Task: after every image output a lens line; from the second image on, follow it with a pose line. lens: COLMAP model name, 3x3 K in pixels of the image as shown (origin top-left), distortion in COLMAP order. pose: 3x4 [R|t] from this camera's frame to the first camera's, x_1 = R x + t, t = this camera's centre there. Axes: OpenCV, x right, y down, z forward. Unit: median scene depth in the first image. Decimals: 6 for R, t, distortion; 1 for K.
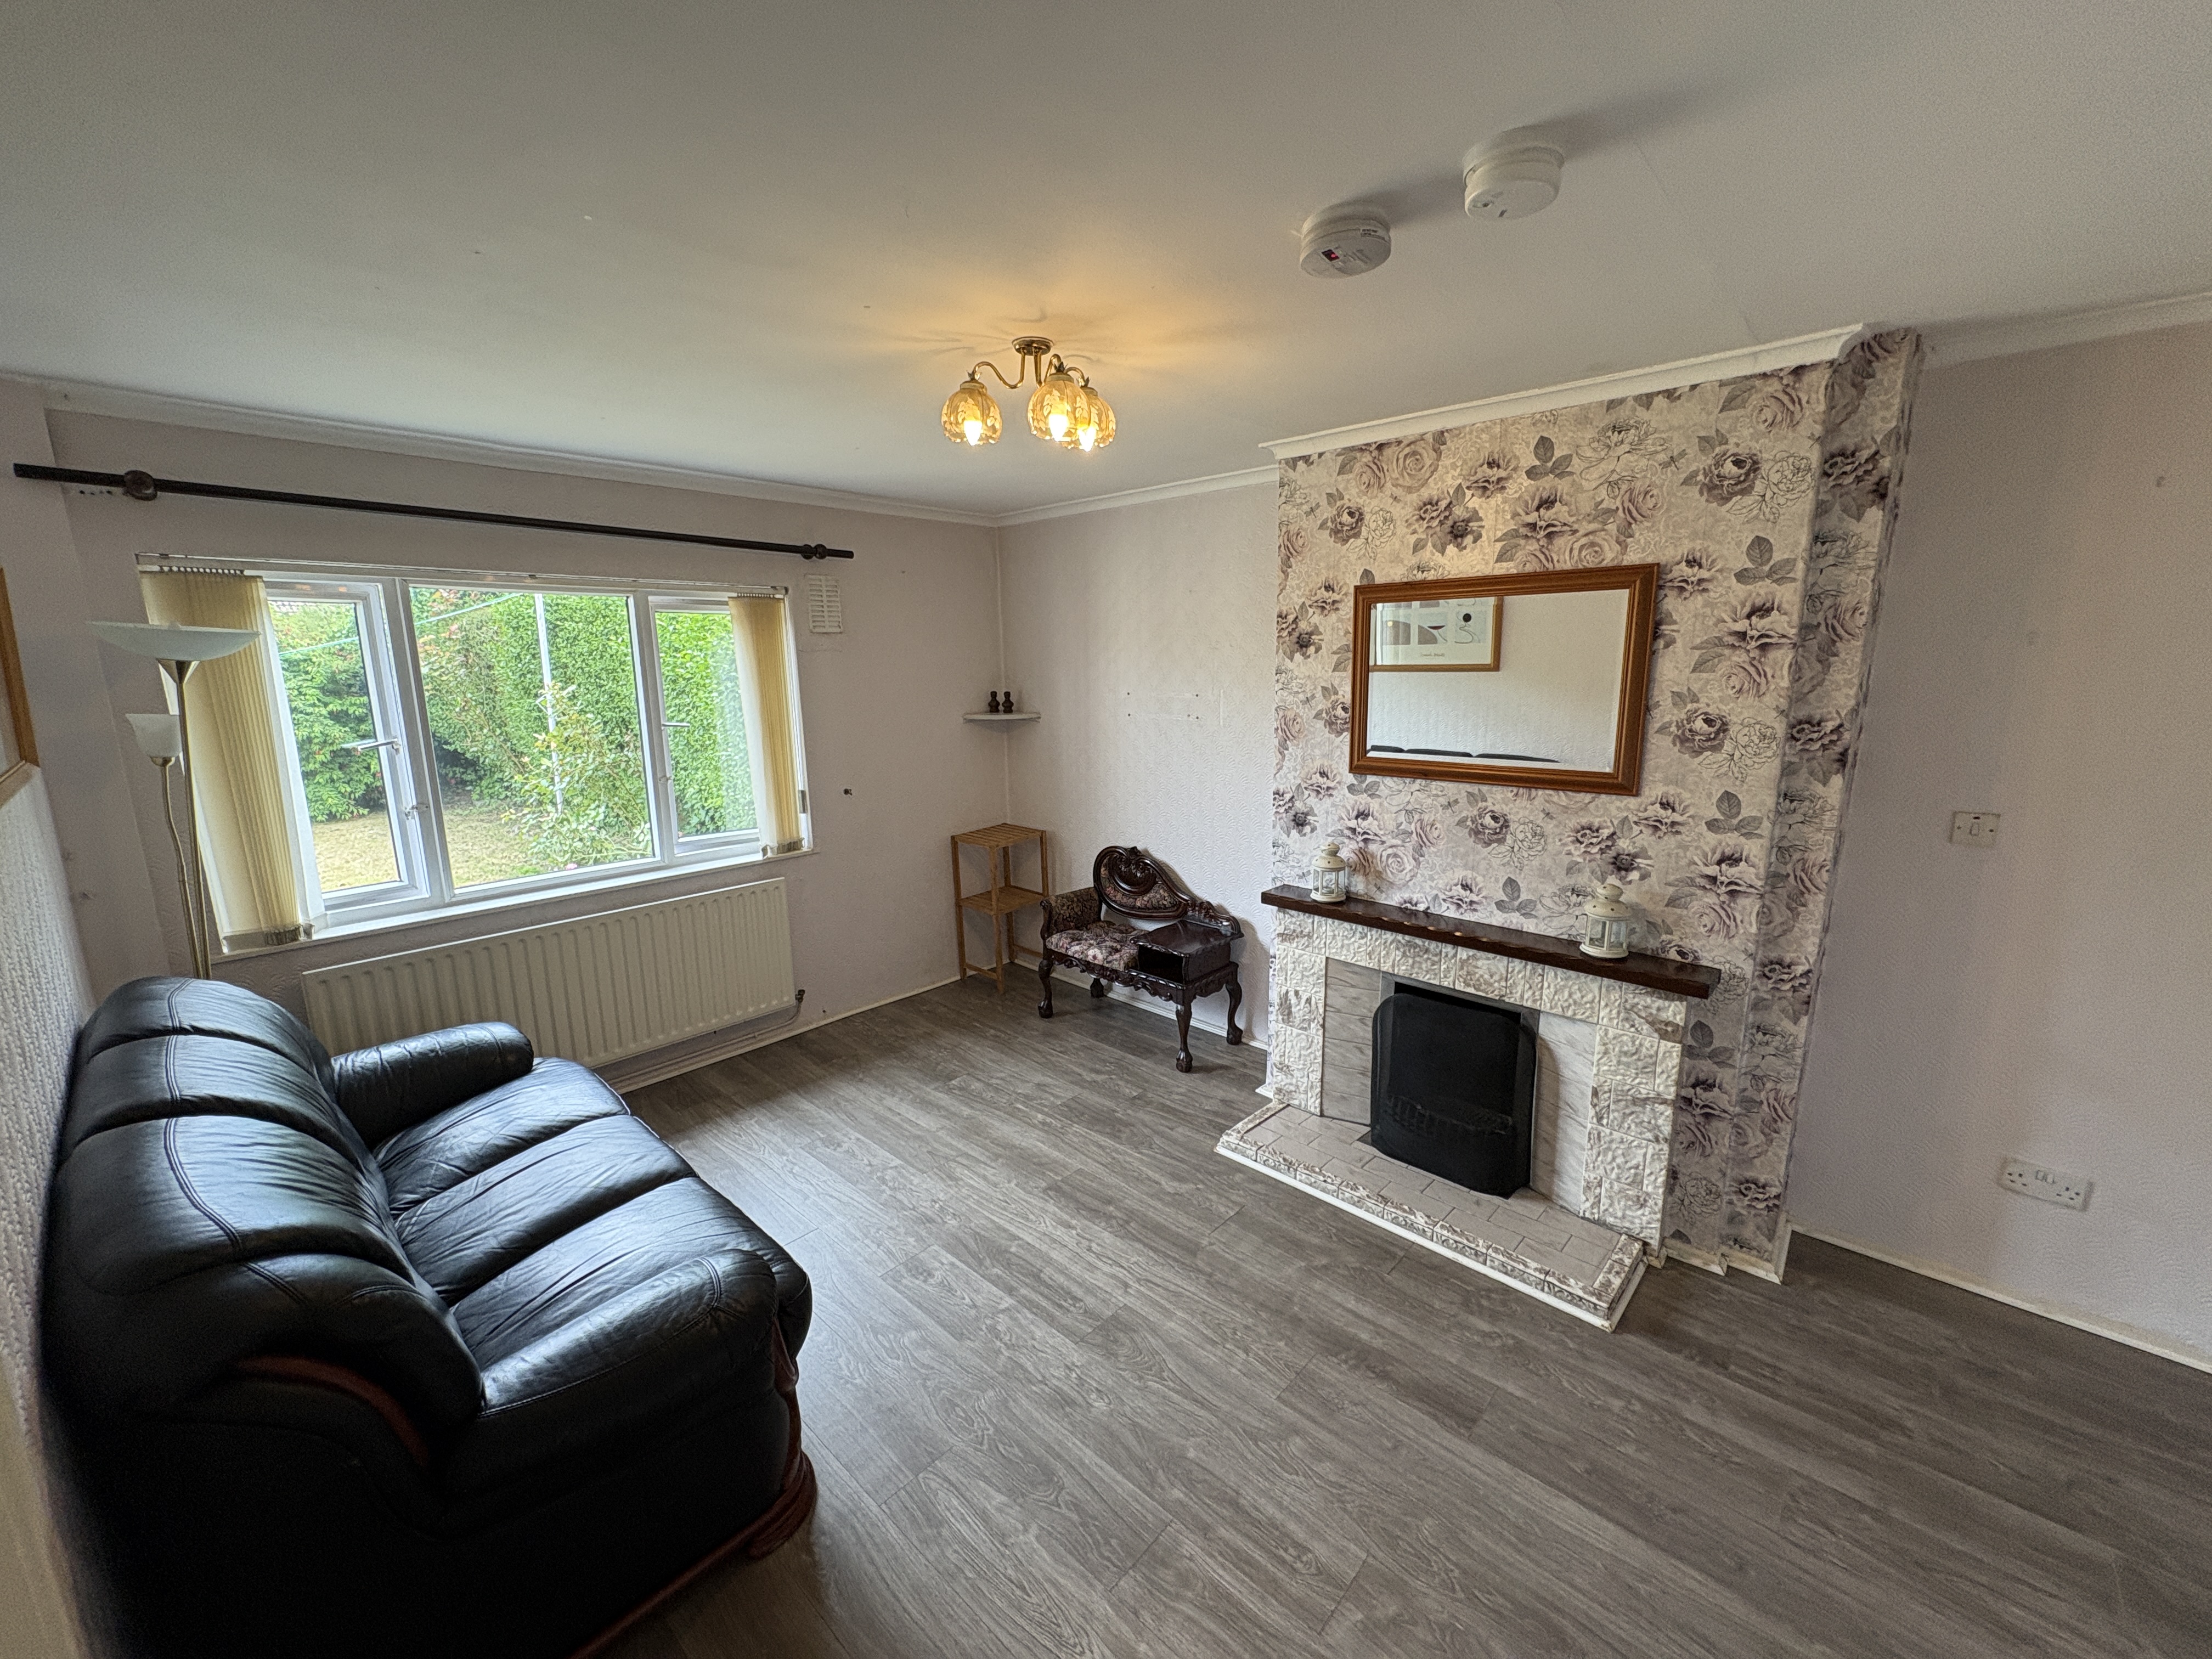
lens RADIAL K [[883.8, 0, 1094.4], [0, 883.8, 828.7], [0, 0, 1]] dist [-0.000215, -0.000432]
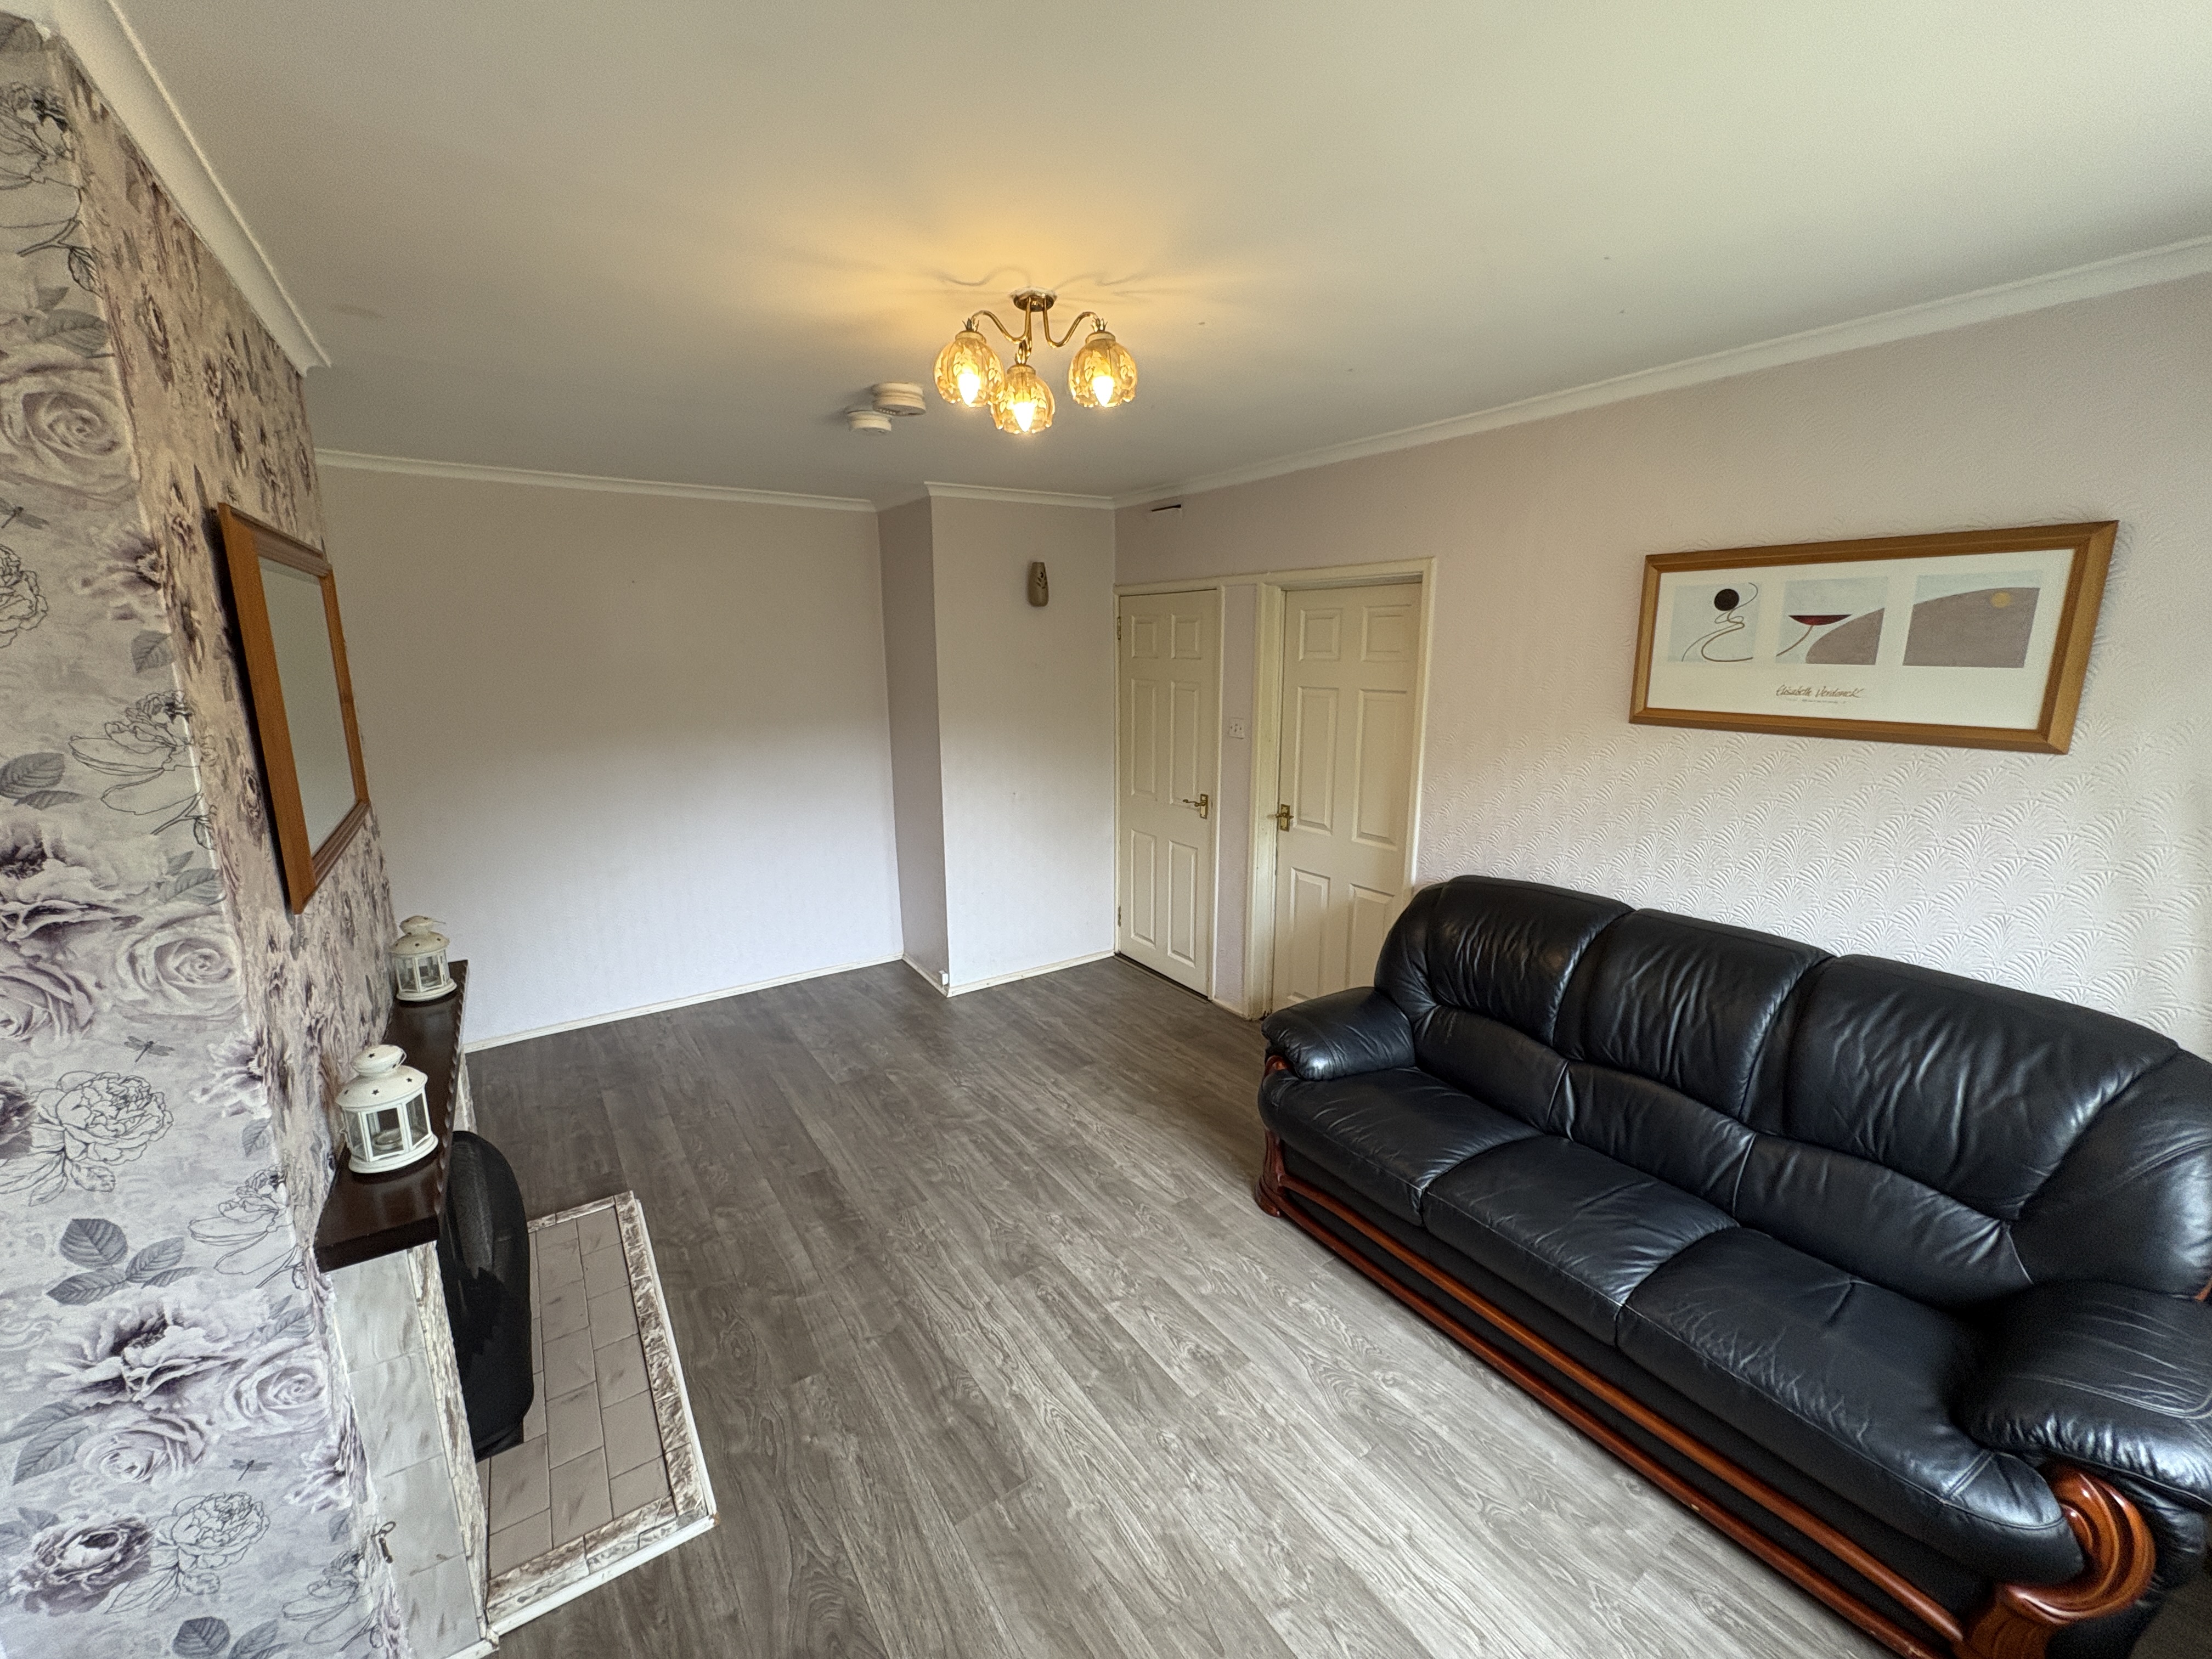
lens RADIAL K [[883.8, 0, 1093.8], [0, 883.8, 817.1], [0, 0, 1]] dist [-0.000215, -0.000432]
pose [[-0.974346, -0.022777, 0.223900, -0.281694], [0.064049, 0.925663, 0.372889, -0.330753], [-0.215750, 0.377664, -0.900457, 1.654434]]
